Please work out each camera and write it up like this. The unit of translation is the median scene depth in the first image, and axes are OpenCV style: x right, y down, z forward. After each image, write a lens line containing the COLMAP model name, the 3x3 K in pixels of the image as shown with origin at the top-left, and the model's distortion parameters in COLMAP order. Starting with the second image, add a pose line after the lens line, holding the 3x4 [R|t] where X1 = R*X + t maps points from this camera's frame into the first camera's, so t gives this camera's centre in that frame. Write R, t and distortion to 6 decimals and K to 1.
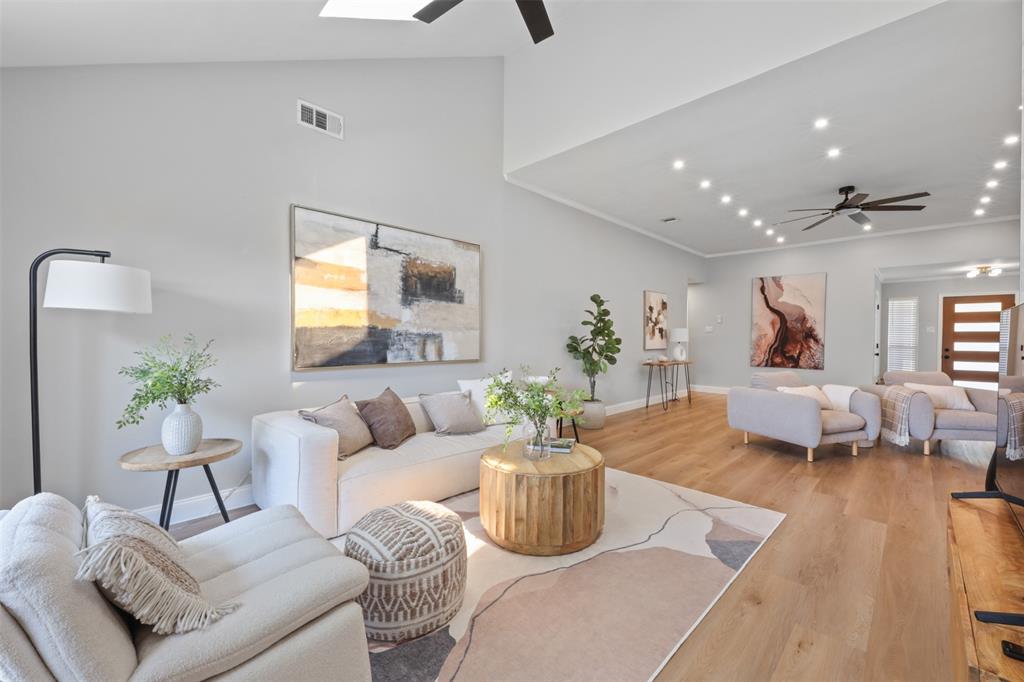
lens RADIAL K [[408.5, 0, 512.5], [0, 408.5, 343.9], [0, 0, 1]] dist [0.000041, 0.000063]
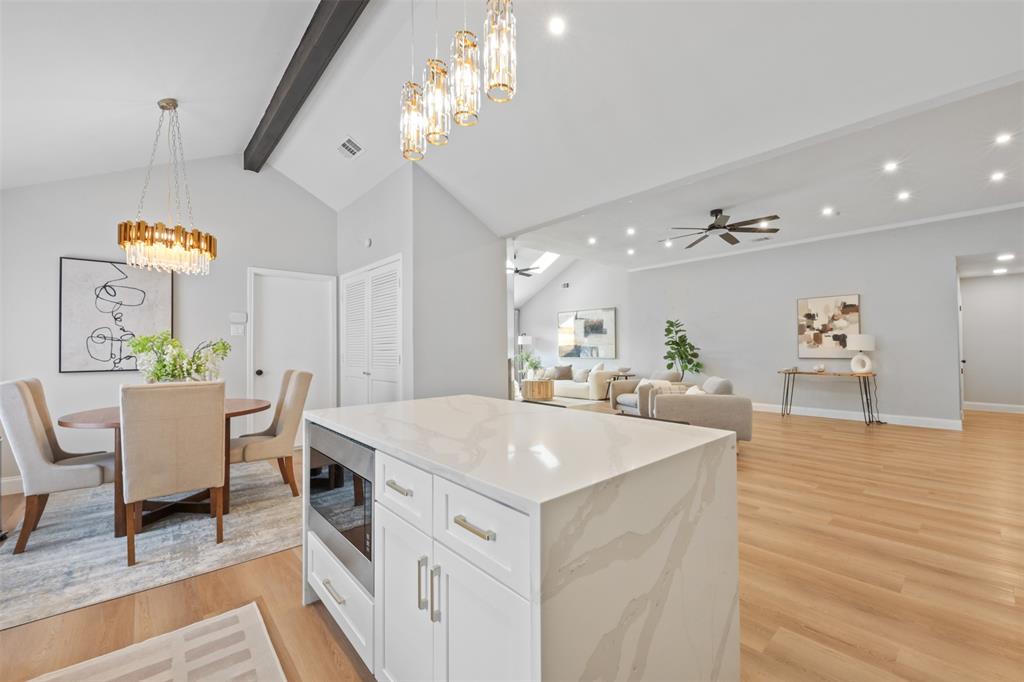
lens RADIAL K [[408.5, 0, 512.5], [0, 408.5, 343.9], [0, 0, 1]] dist [0.000041, 0.000063]
pose [[-0.062622, -0.011636, -0.997969, 2.573267], [-0.004204, 0.999926, -0.011395, -0.012179], [0.998028, 0.003482, -0.062666, 0.669257]]
